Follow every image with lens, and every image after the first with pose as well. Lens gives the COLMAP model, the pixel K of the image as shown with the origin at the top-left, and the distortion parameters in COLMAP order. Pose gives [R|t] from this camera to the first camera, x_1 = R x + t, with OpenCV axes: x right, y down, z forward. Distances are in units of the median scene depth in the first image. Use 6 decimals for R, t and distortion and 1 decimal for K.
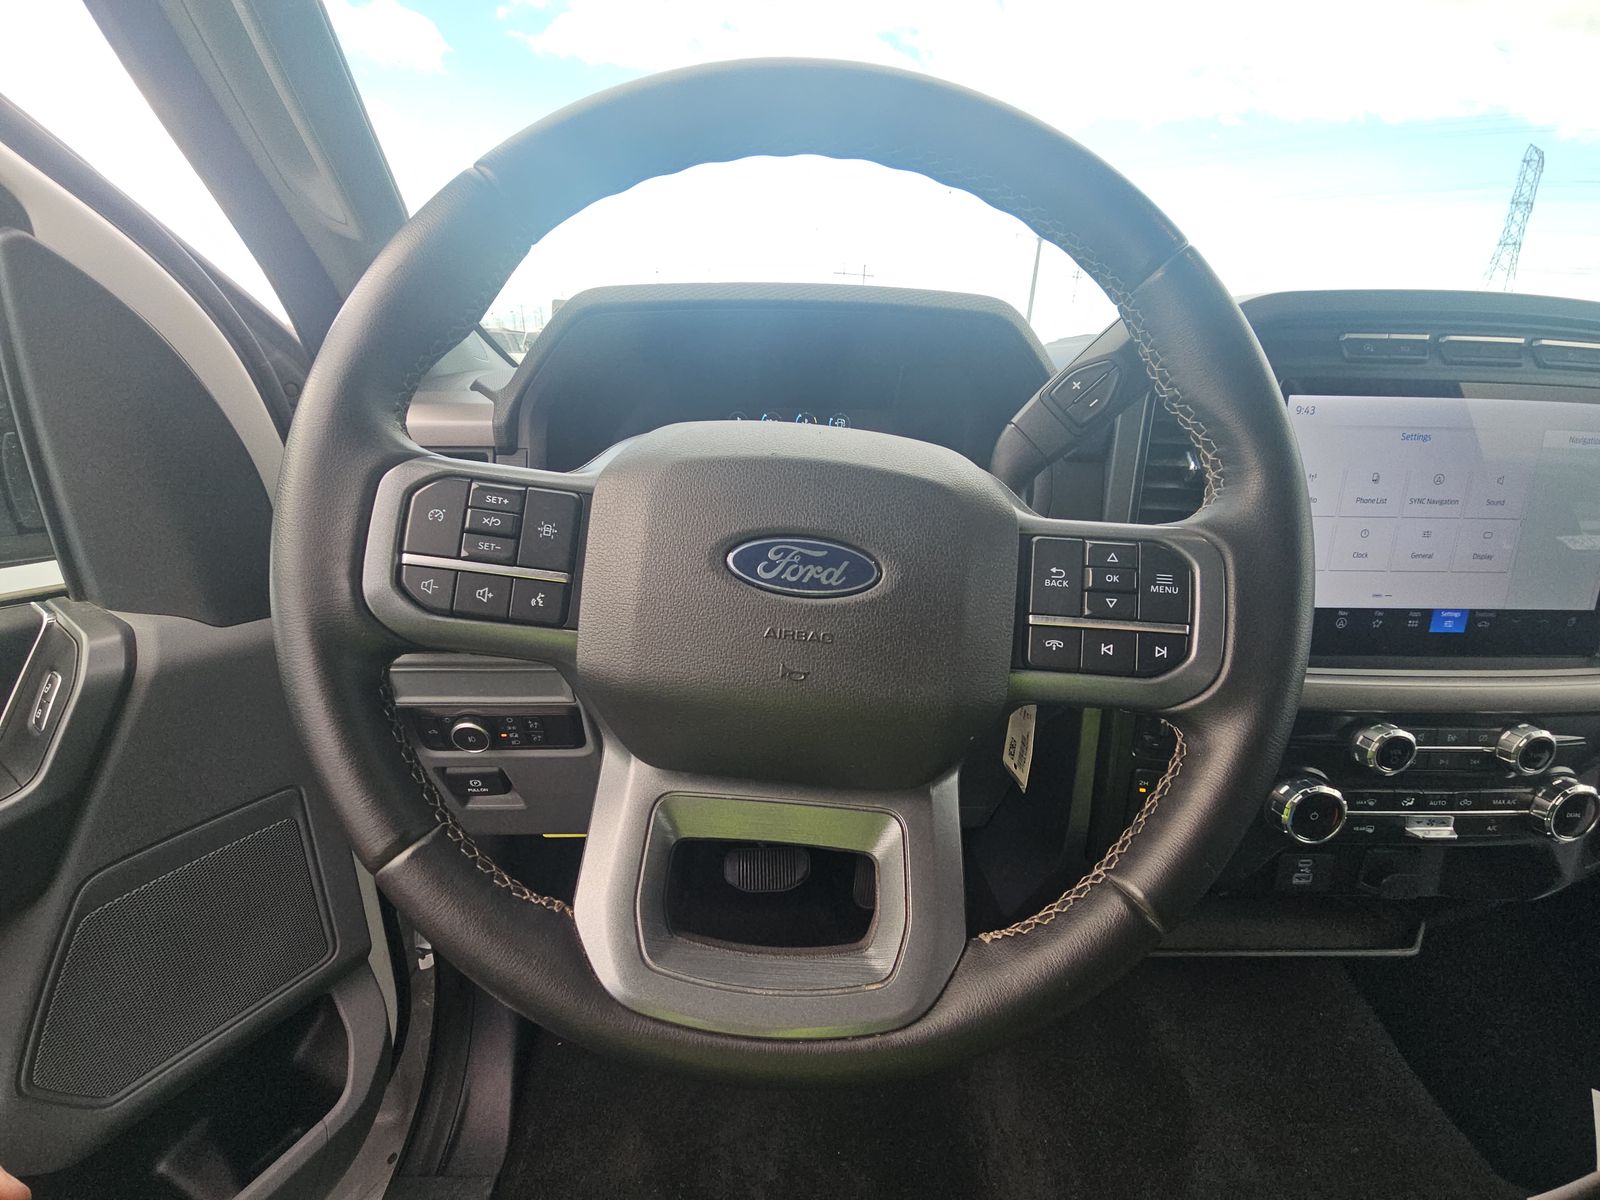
lens RADIAL K [[635.0, 0, 786.8], [0, 635.0, 609.8], [0, 0, 1]] dist [0.009695, -0.006717]
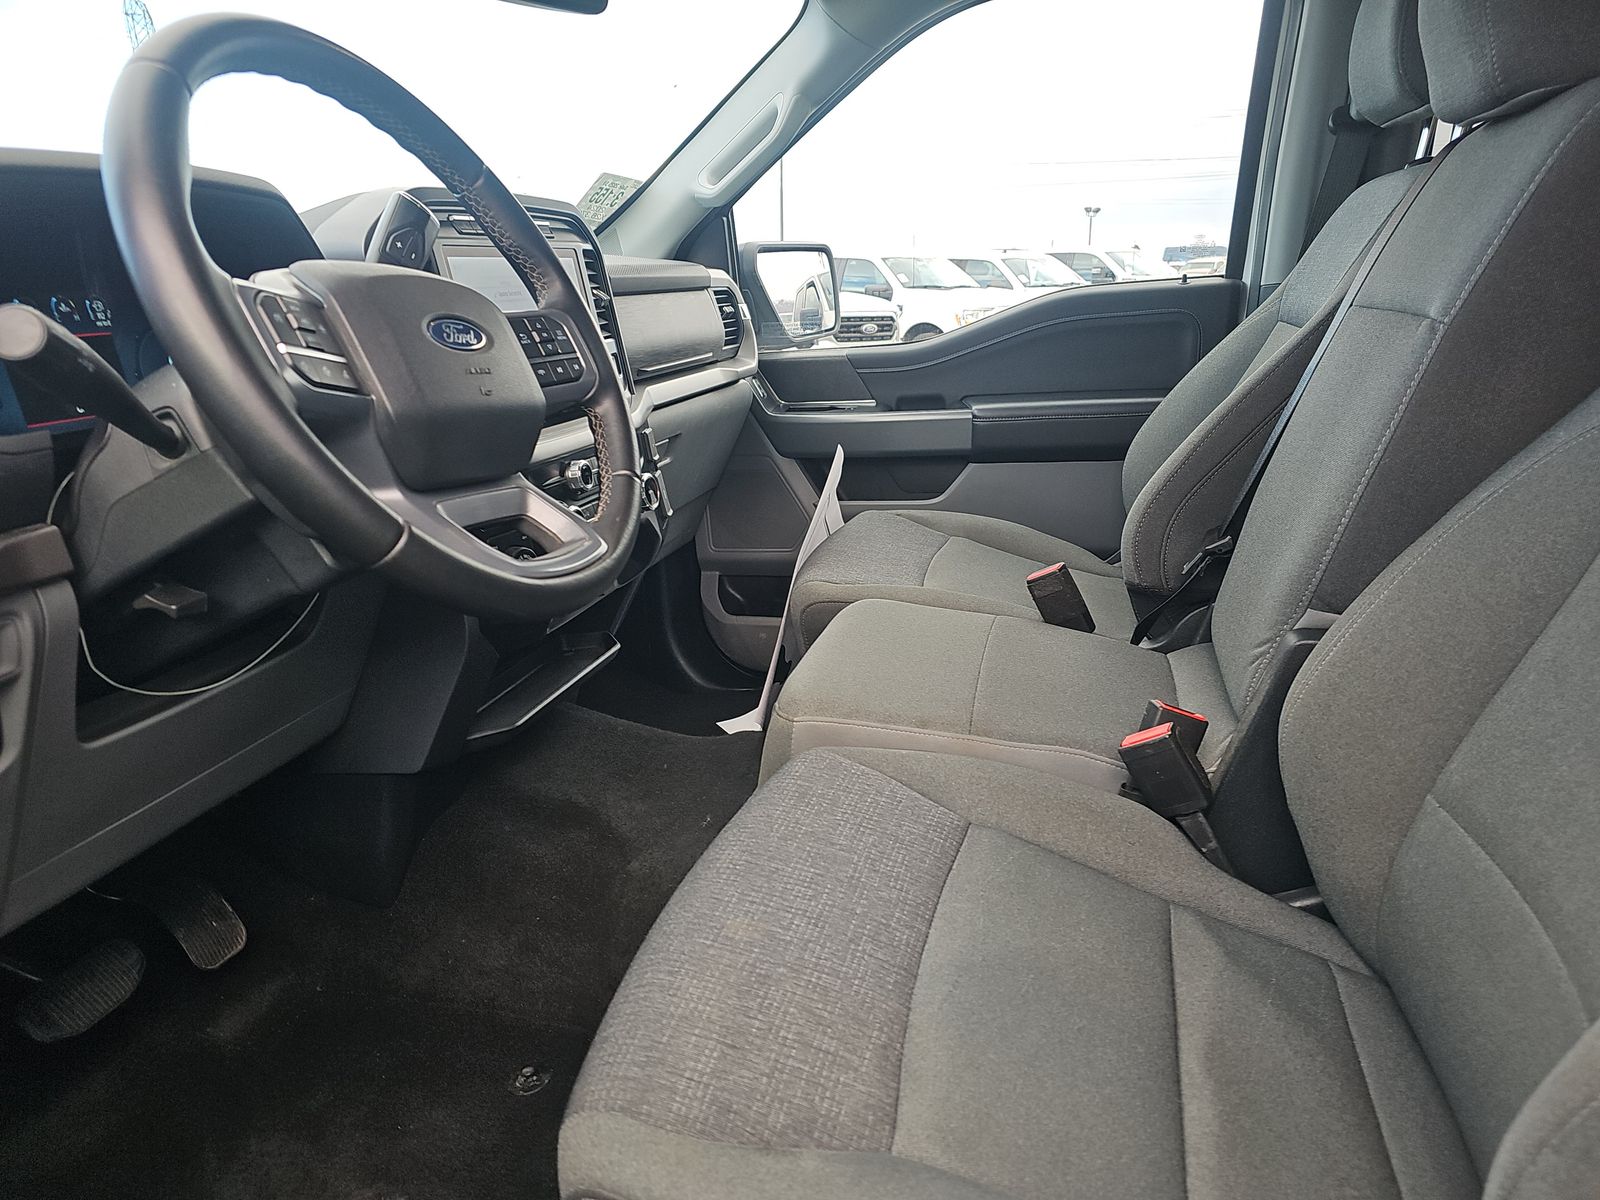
lens RADIAL K [[1026.3, 0, 800.0], [0, 1026.3, 600.0], [0, 0, 1]] dist [0.041932, -0.026867]
pose [[0.281210, -0.308043, 0.908862, -2.259406], [0.379125, 0.905699, 0.189666, 0.366117], [-0.881581, 0.291237, 0.371478, -0.586687]]
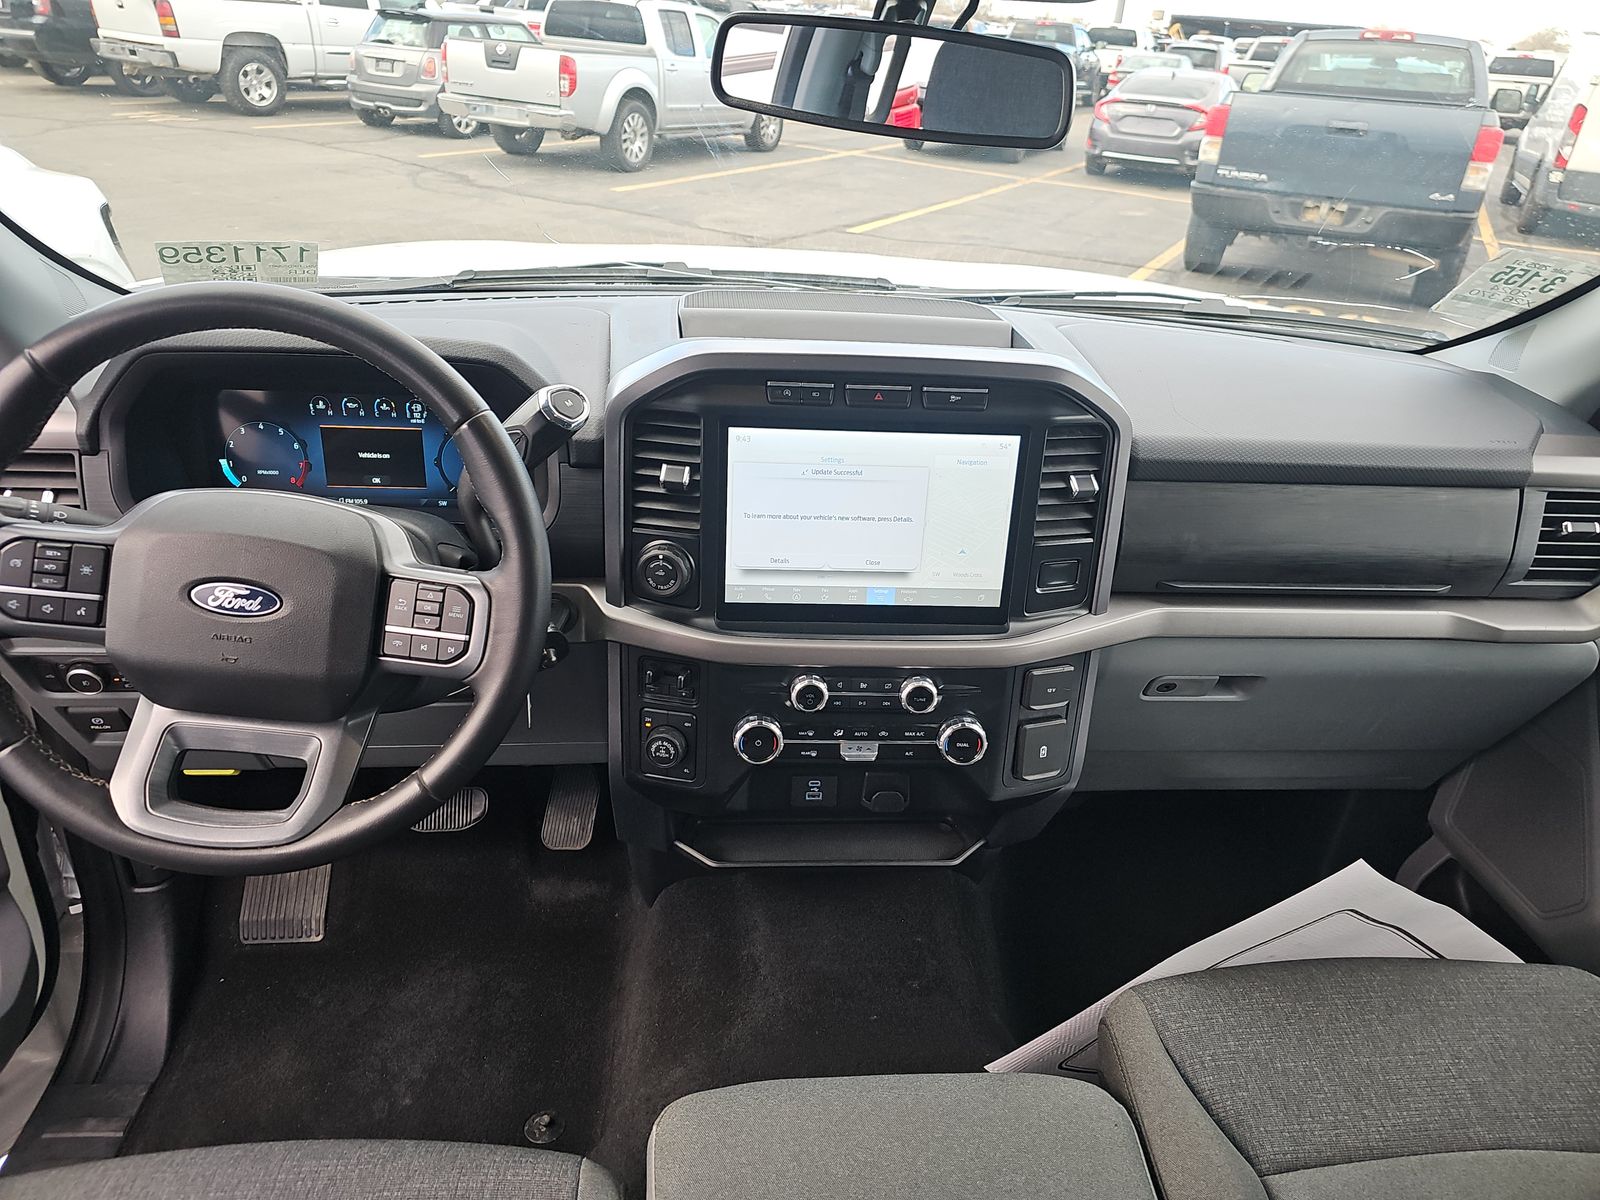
lens RADIAL K [[1054.9, 0, 840.8], [0, 1054.9, 582.8], [0, 0, 1]] dist [0.085378, -0.086104]
pose [[0.996342, 0.013799, 0.084334, 1.342914], [-0.024484, 0.991600, 0.127007, -0.493904], [-0.081873, -0.128607, 0.988310, -1.941174]]
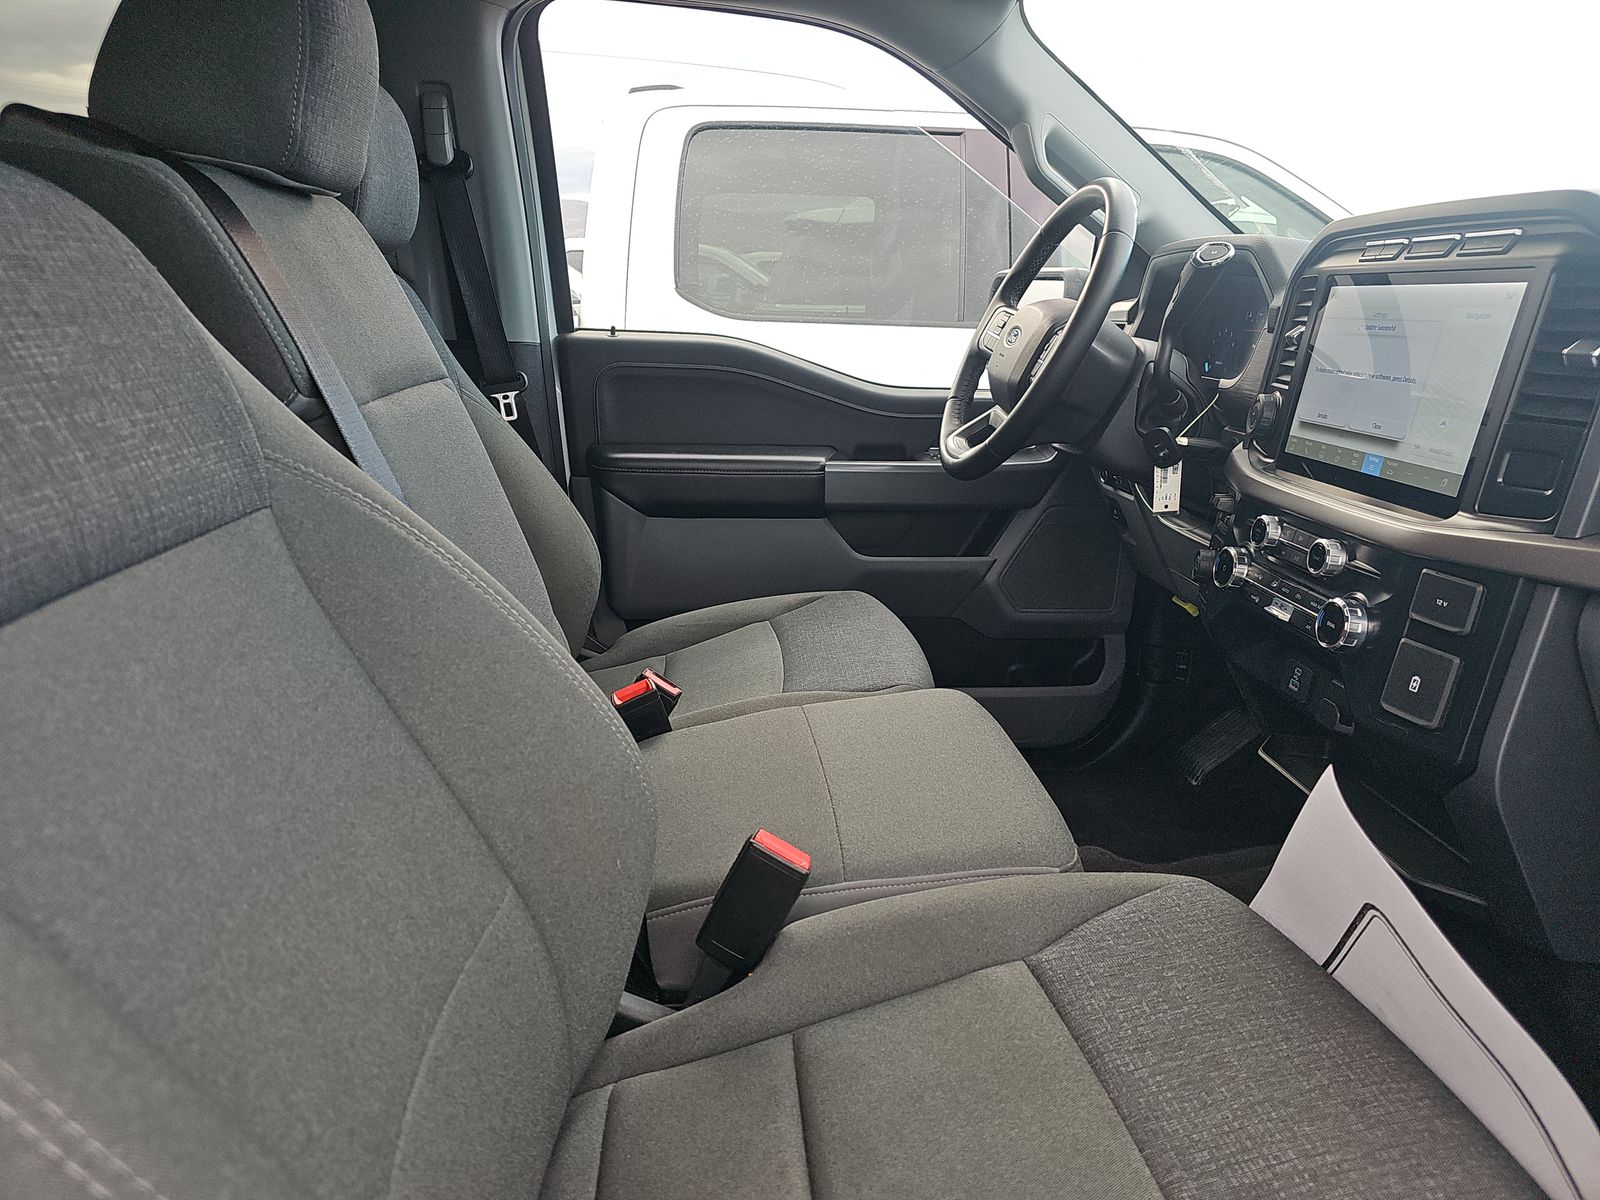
lens RADIAL K [[1054.9, 0, 840.8], [0, 1054.9, 582.8], [0, 0, 1]] dist [0.085378, -0.086104]
pose [[0.119107, 0.257309, -0.958961, 5.108800], [-0.342062, 0.917343, 0.203656, 0.263844], [0.932098, 0.303767, 0.197278, -0.483835]]
